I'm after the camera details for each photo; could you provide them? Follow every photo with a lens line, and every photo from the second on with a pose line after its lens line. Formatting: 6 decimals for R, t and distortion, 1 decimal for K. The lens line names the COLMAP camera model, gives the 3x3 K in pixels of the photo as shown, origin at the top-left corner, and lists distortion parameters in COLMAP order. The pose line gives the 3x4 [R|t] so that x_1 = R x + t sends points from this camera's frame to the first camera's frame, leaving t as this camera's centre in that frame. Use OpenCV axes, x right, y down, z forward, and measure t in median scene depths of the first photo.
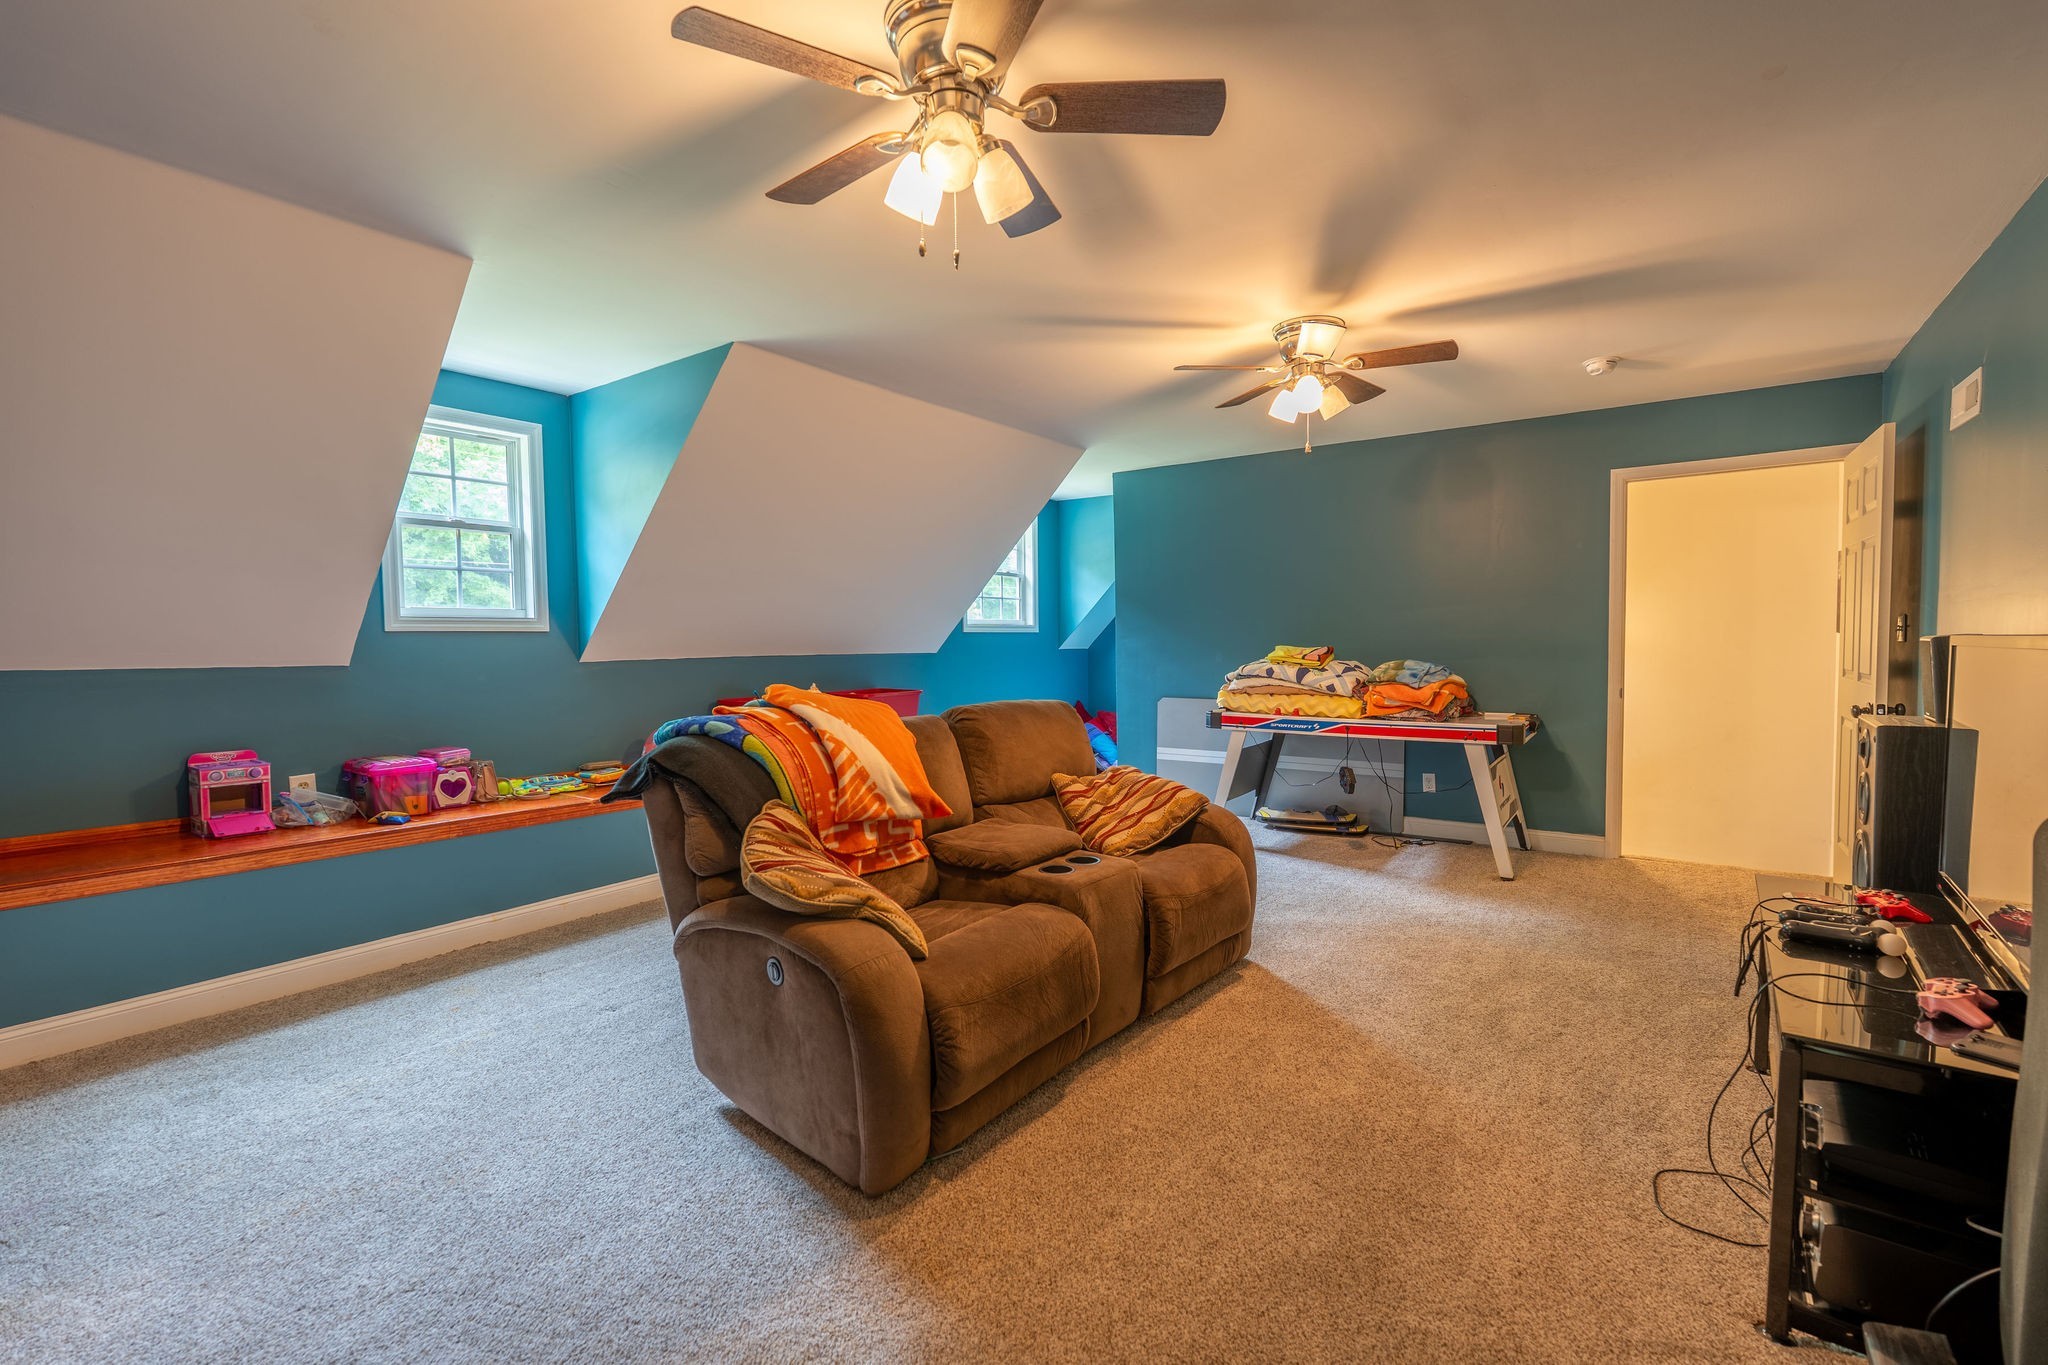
lens RADIAL K [[940.1, 0, 1024.0], [0, 940.1, 682.5], [0, 0, 1]] dist [0.049337, 0.000175]
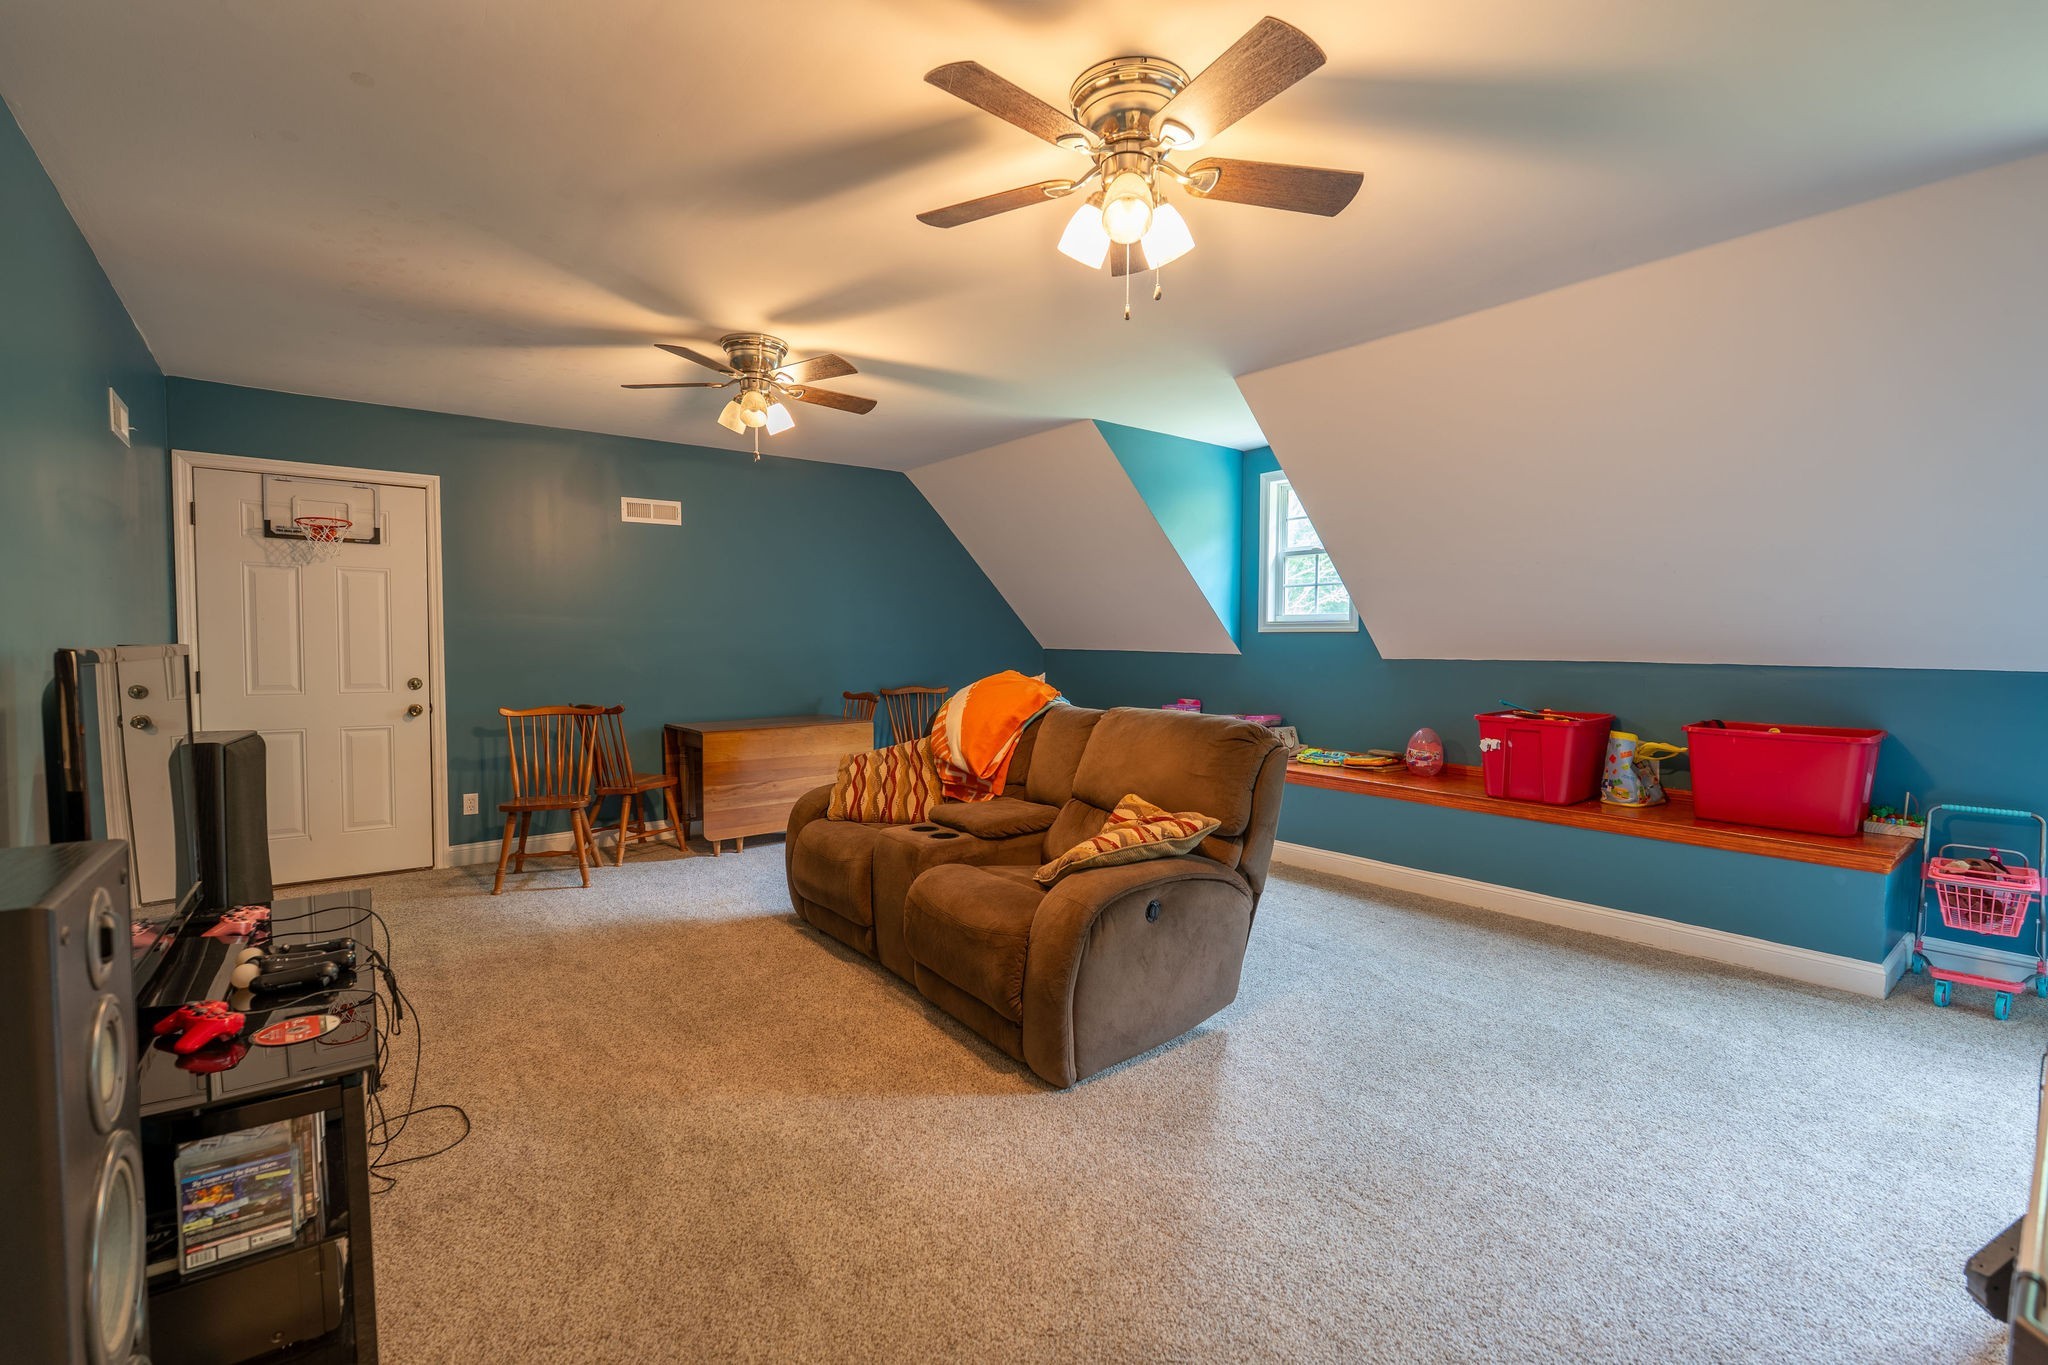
lens RADIAL K [[894.0, 0, 1024.0], [0, 894.0, 682.5], [0, 0, 1]] dist [-0.005394, 0.000311]
pose [[-0.305343, 0.050554, -0.950900, 1.007279], [-0.034421, 0.997351, 0.064076, -0.065536], [0.951620, 0.052296, -0.302794, 1.356827]]
